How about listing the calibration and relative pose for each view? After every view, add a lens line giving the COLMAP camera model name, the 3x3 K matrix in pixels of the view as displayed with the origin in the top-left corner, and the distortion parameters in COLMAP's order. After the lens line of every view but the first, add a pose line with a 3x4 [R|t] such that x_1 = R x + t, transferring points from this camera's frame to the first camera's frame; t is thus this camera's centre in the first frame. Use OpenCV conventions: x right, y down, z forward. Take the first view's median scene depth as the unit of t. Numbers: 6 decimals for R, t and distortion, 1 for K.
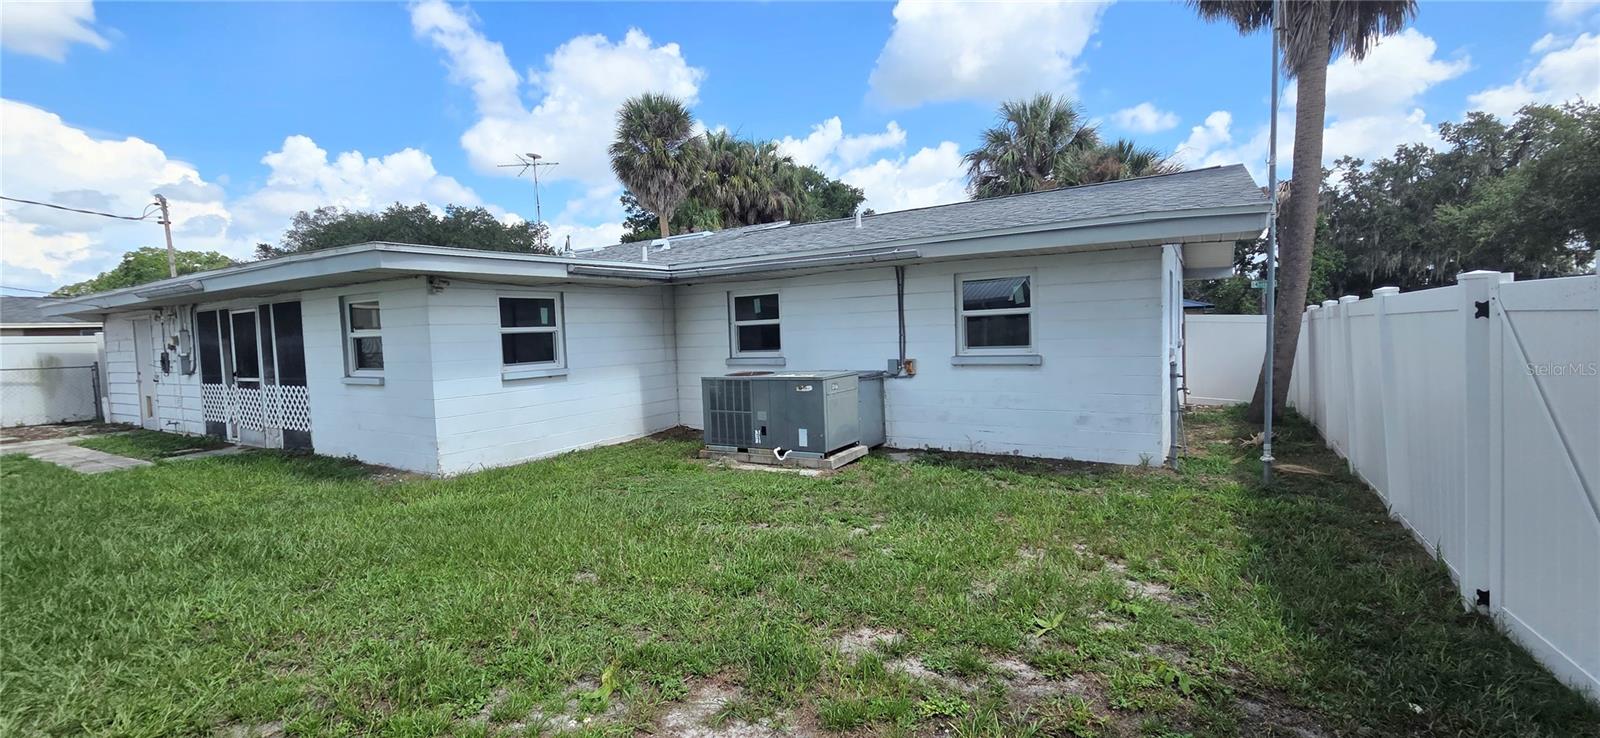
lens RADIAL K [[656.0, 0, 792.7], [0, 656.0, 369.3], [0, 0, 1]] dist [0.003157, -0.000315]
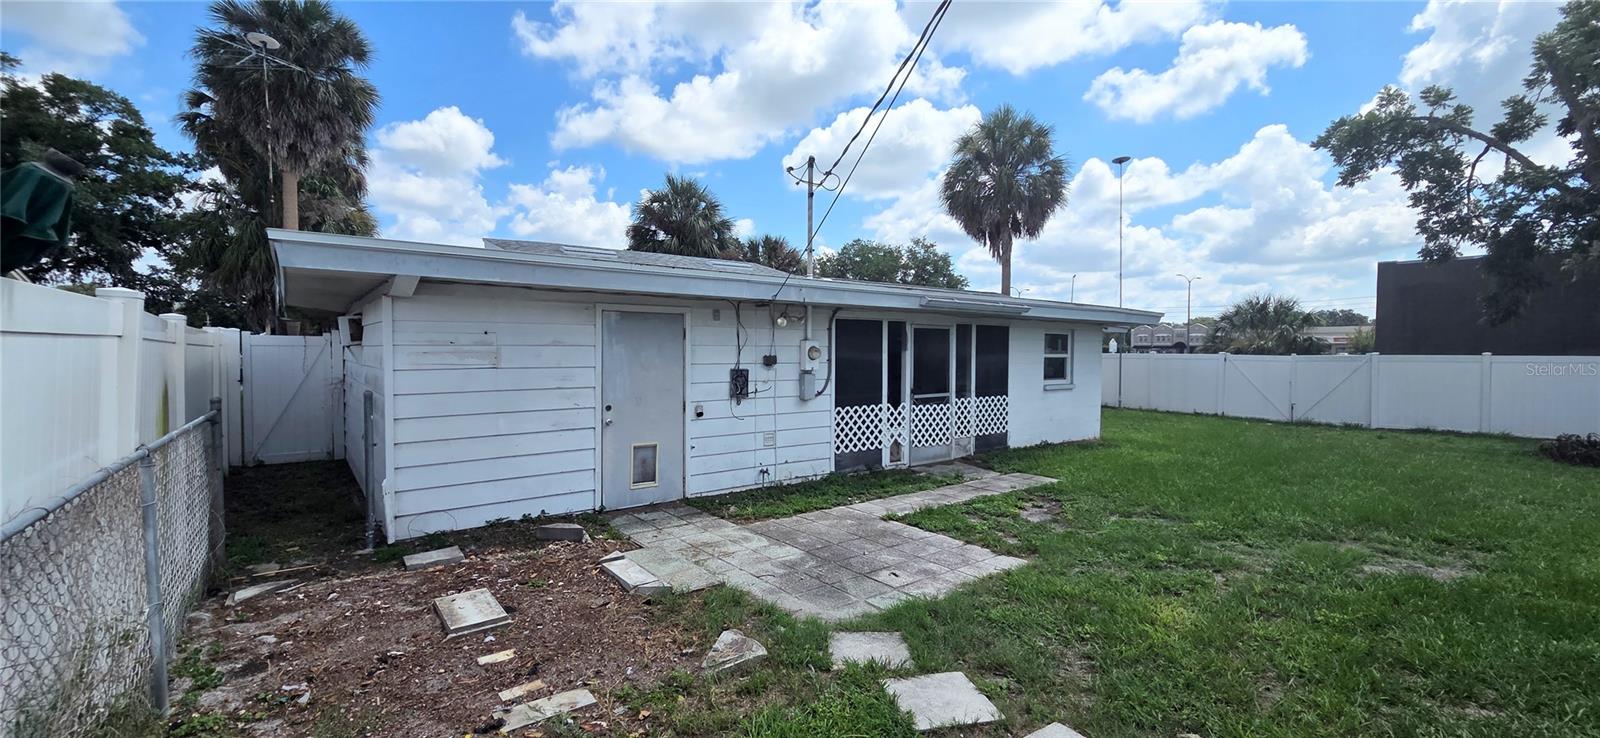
lens RADIAL K [[656.0, 0, 792.7], [0, 656.0, 369.3], [0, 0, 1]] dist [0.003157, -0.000315]
pose [[0.350570, 0.002863, 0.936532, -1.892802], [0.033806, 0.999305, -0.015709, -0.015967], [-0.935926, 0.037168, 0.350230, 0.875160]]
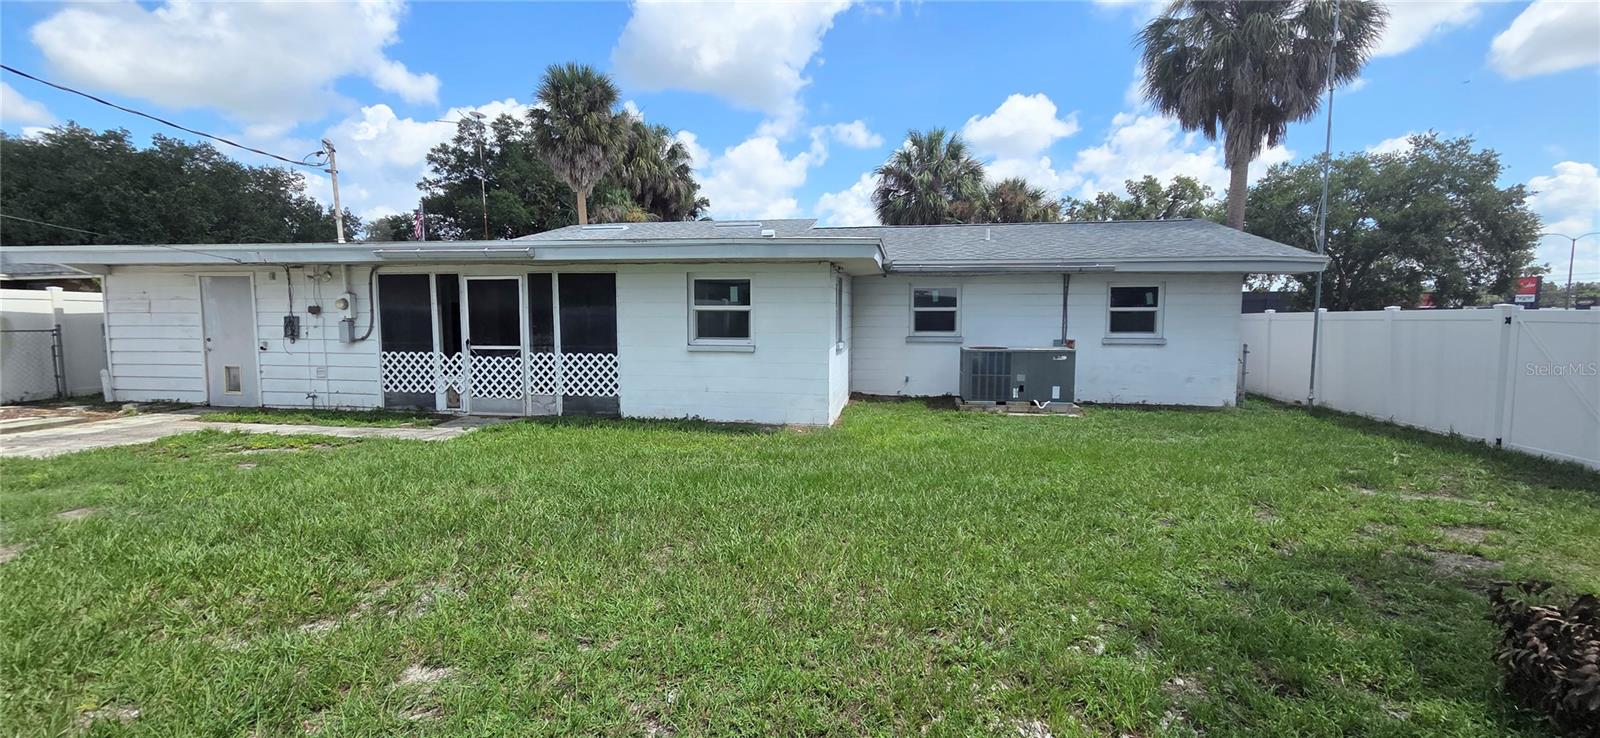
lens RADIAL K [[656.0, 0, 792.7], [0, 656.0, 369.3], [0, 0, 1]] dist [0.003157, -0.000315]
pose [[0.923410, 0.003105, 0.383802, -0.821409], [-0.011230, 0.999758, 0.018932, 0.025465], [-0.383650, -0.021792, 0.923221, -0.078782]]
